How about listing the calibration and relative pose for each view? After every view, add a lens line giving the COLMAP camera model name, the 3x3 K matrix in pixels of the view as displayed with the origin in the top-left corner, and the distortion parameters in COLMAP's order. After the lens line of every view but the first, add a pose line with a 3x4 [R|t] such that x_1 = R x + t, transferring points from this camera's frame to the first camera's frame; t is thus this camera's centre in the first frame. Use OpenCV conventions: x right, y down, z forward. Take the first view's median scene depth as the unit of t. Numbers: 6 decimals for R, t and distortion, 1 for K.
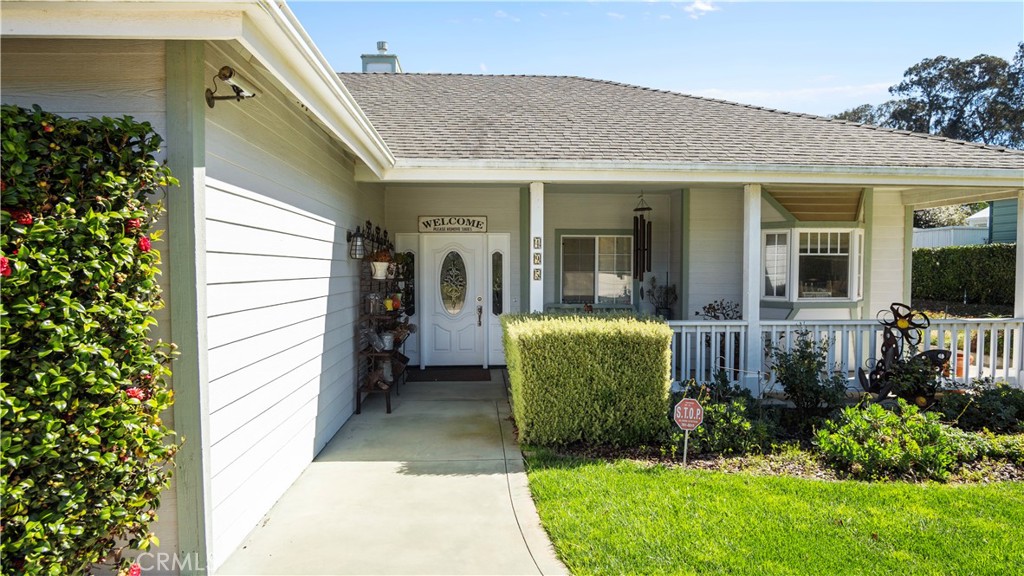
lens RADIAL K [[578.0, 0, 512.0], [0, 578.0, 288.0], [0, 0, 1]] dist [-0.017608, 0.001846]
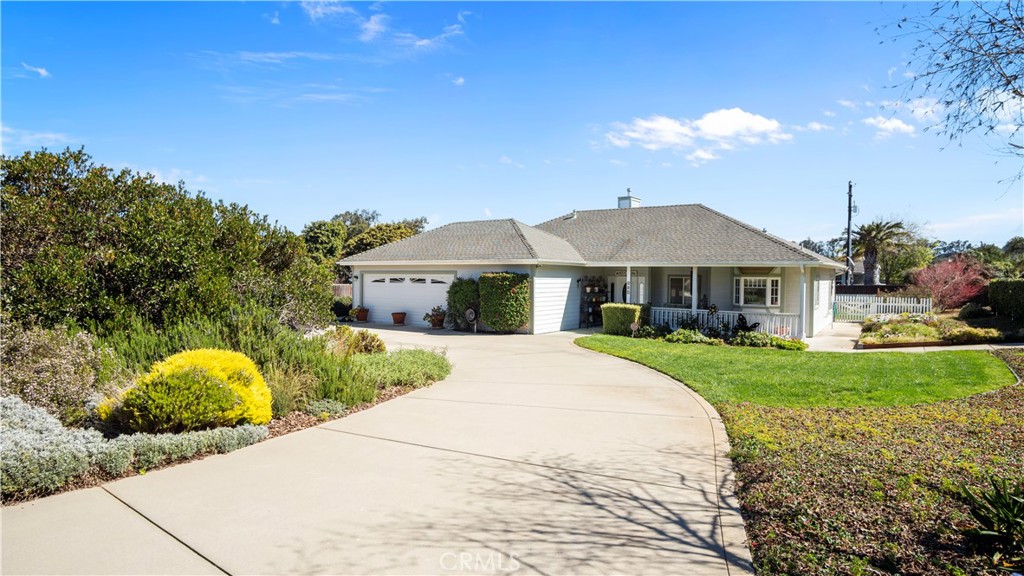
lens RADIAL K [[559.7, 0, 508.0], [0, 559.7, 283.9], [0, 0, 1]] dist [-0.021386, 0.002983]
pose [[0.785974, 0.022618, -0.617846, 1.212648], [-0.033906, 0.999404, -0.006548, -0.021138], [0.617330, 0.026095, 0.786272, -1.625303]]
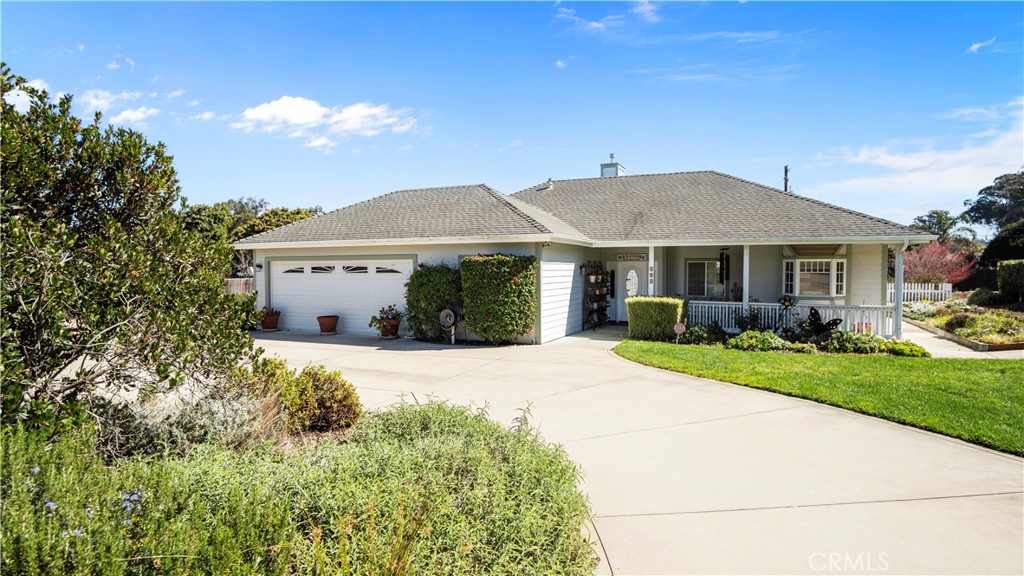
lens RADIAL K [[559.7, 0, 508.0], [0, 559.7, 283.9], [0, 0, 1]] dist [-0.021386, 0.002983]
pose [[0.885075, 0.017107, -0.465135, 0.501150], [-0.018501, 0.999828, 0.001568, -0.002889], [0.465081, 0.007218, 0.885238, -1.176494]]
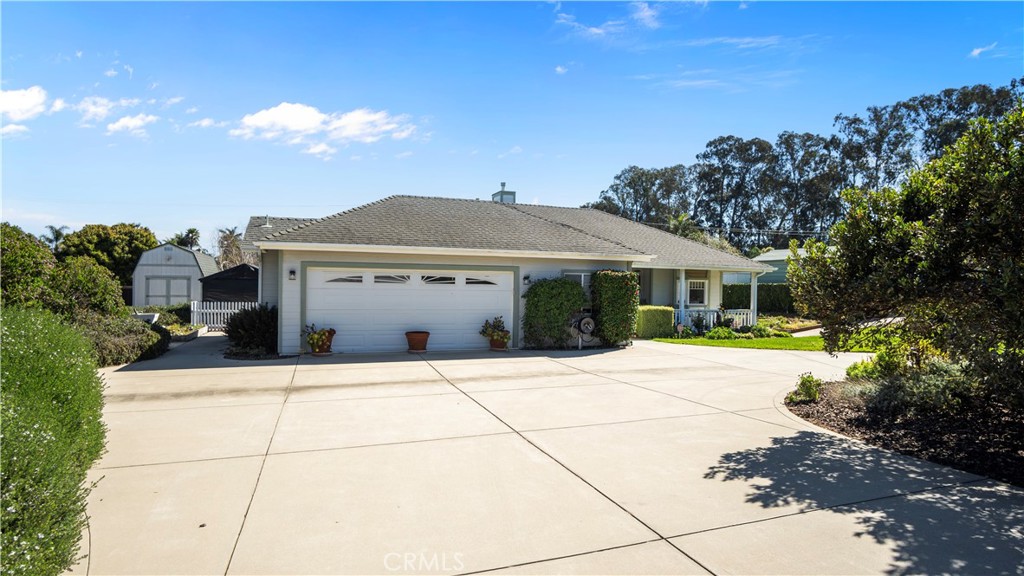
lens RADIAL K [[559.7, 0, 508.0], [0, 559.7, 283.9], [0, 0, 1]] dist [-0.021386, 0.002983]
pose [[0.965493, 0.022128, 0.259488, -1.140522], [-0.012246, 0.999139, -0.039639, 0.041998], [-0.260142, 0.035093, 0.964933, -1.516840]]
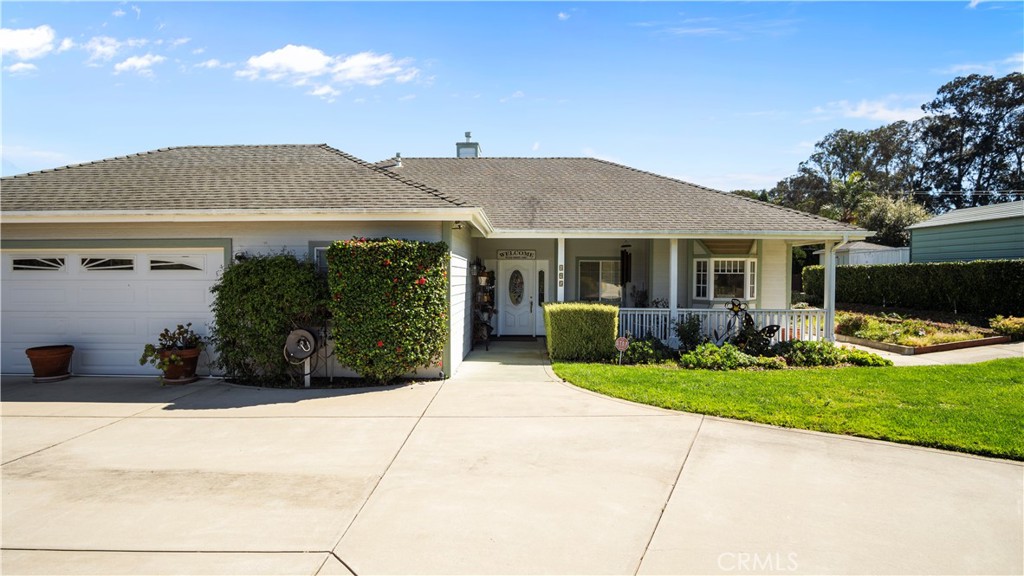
lens RADIAL K [[559.7, 0, 508.0], [0, 559.7, 283.9], [0, 0, 1]] dist [-0.021386, 0.002983]
pose [[0.996052, 0.007415, -0.088463, 0.025559], [-0.009231, 0.999754, -0.020147, 0.014519], [0.088292, 0.020884, 0.995876, -0.740631]]
